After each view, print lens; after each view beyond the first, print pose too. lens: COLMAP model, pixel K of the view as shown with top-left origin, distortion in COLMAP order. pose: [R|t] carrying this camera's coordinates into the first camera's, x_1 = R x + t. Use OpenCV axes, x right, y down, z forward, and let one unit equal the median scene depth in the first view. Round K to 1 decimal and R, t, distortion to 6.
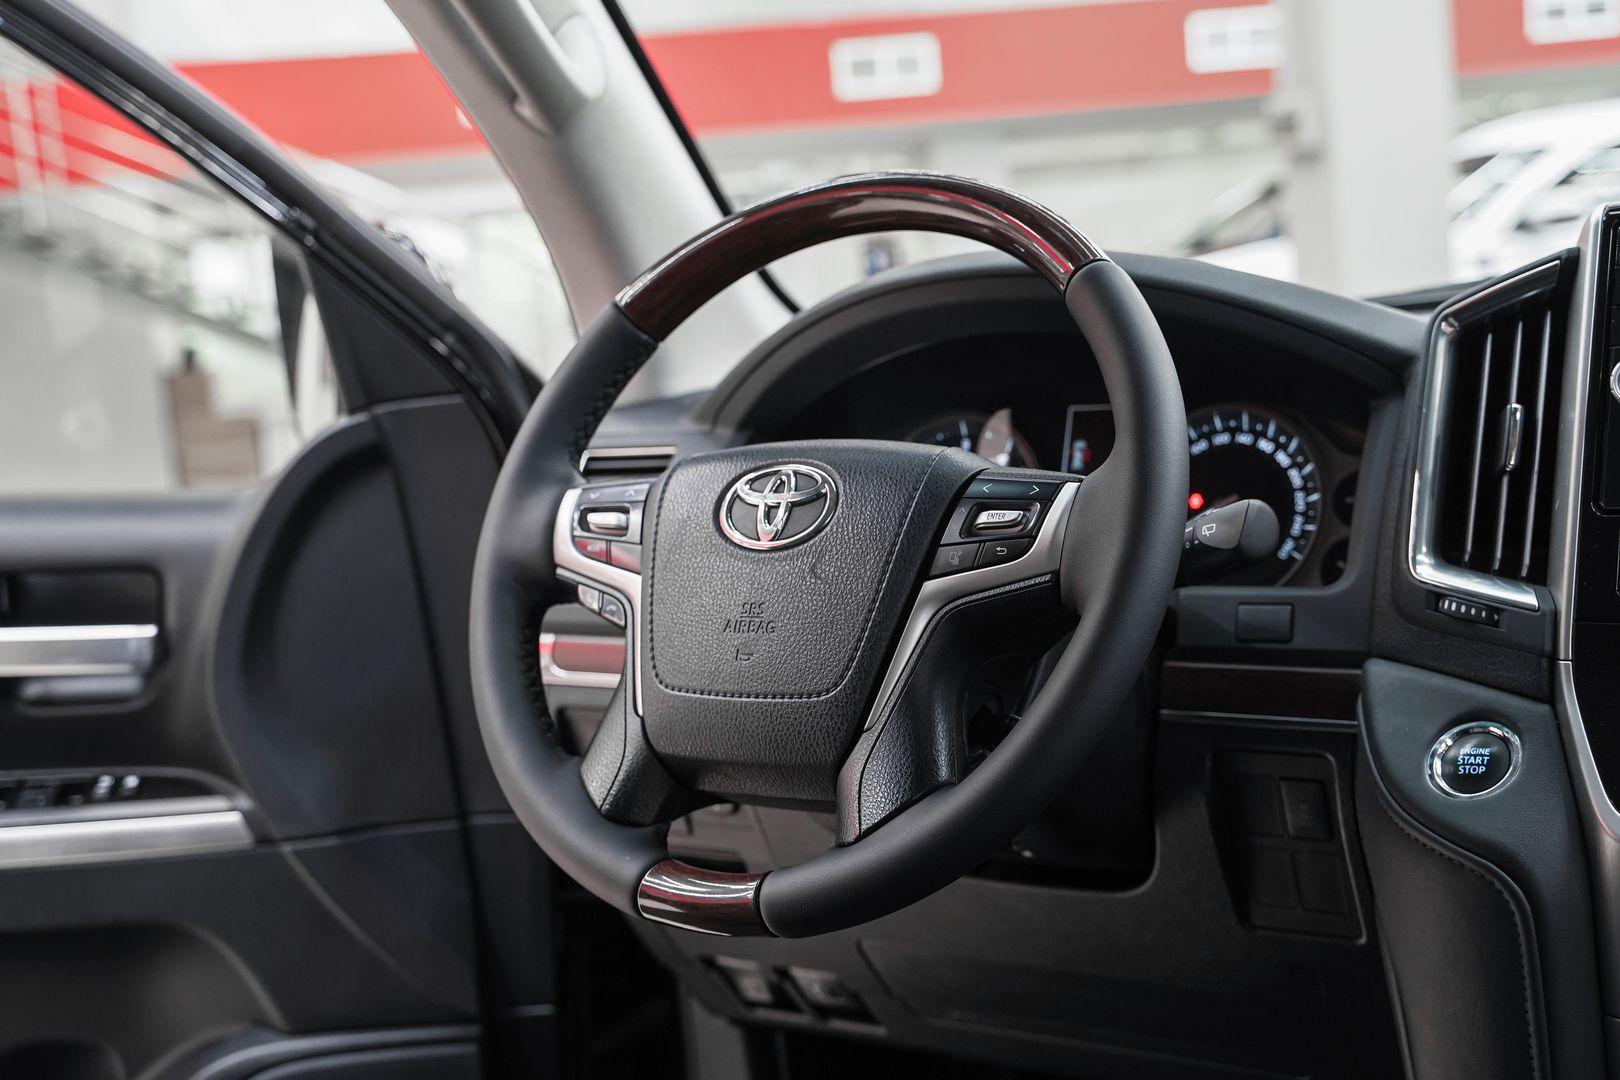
lens RADIAL K [[2119.8, 0, 809.0], [0, 2119.8, 494.4], [0, 0, 1]] dist [0.065074, -0.016387]
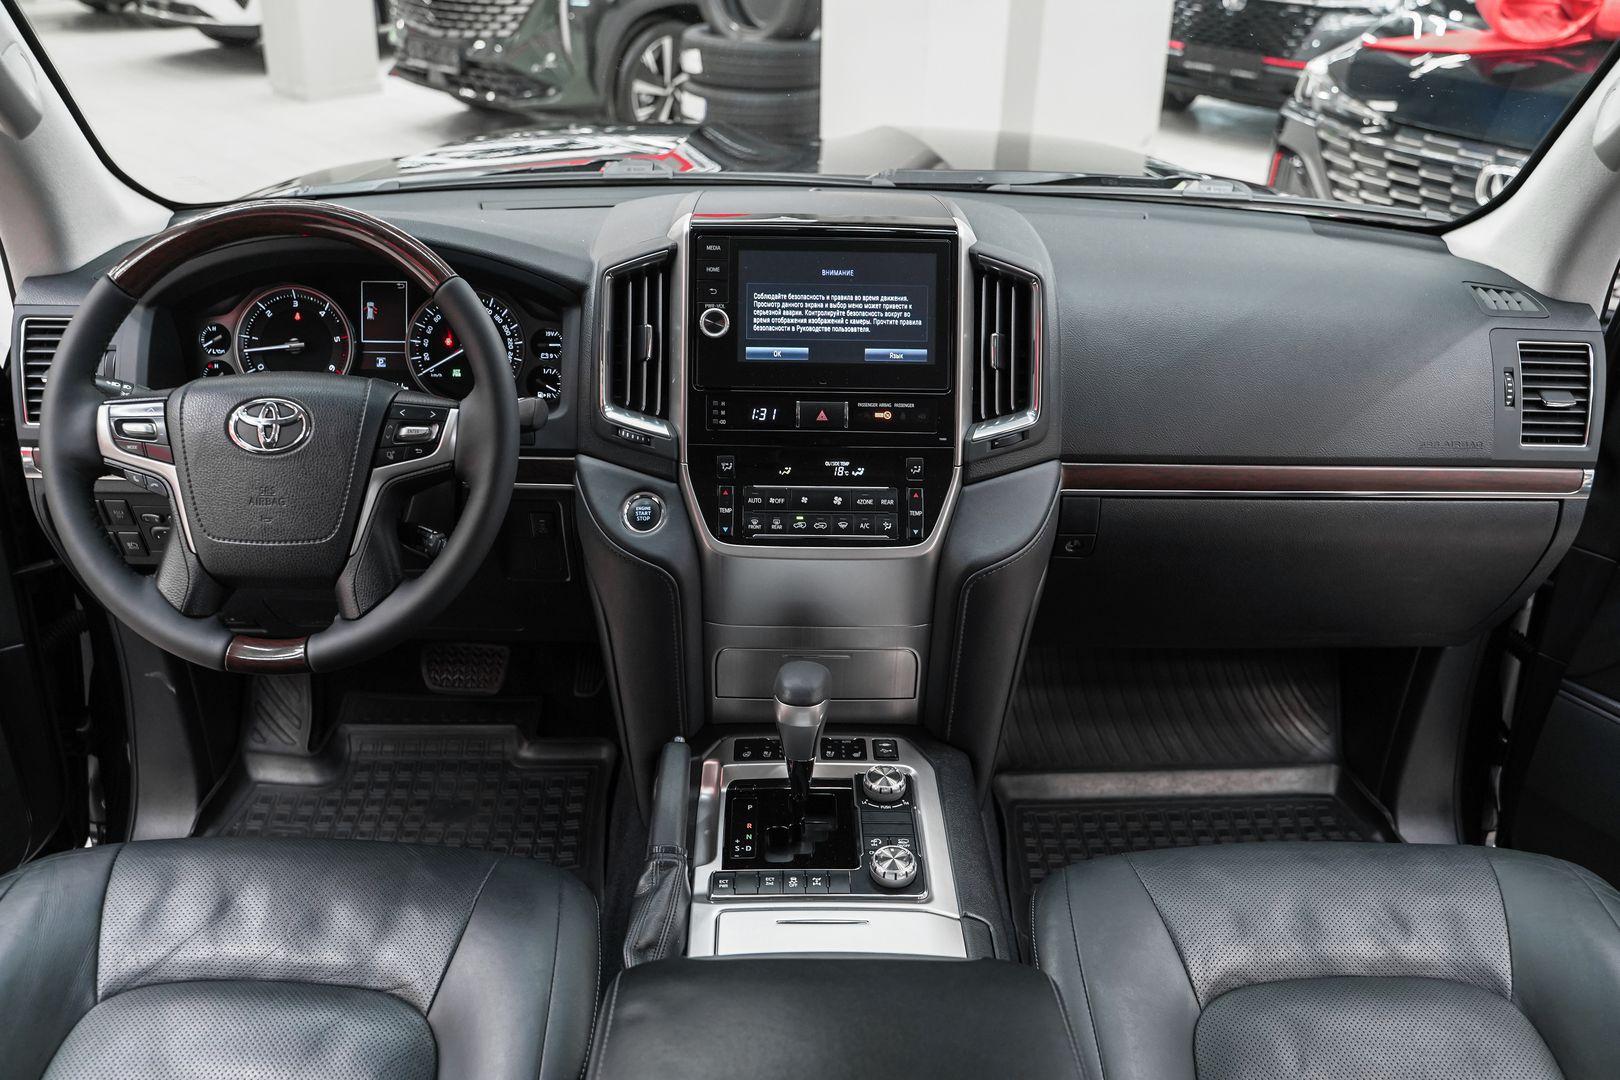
lens RADIAL K [[1354.0, 0, 810.0], [0, 1354.0, 540.0], [0, 0, 1]] dist [-0.111278, 0.079872]
pose [[0.811964, -0.175395, 0.556732, -0.246894], [-0.034656, 0.937618, 0.345935, -0.264126], [-0.582677, -0.300181, 0.755234, -0.070412]]
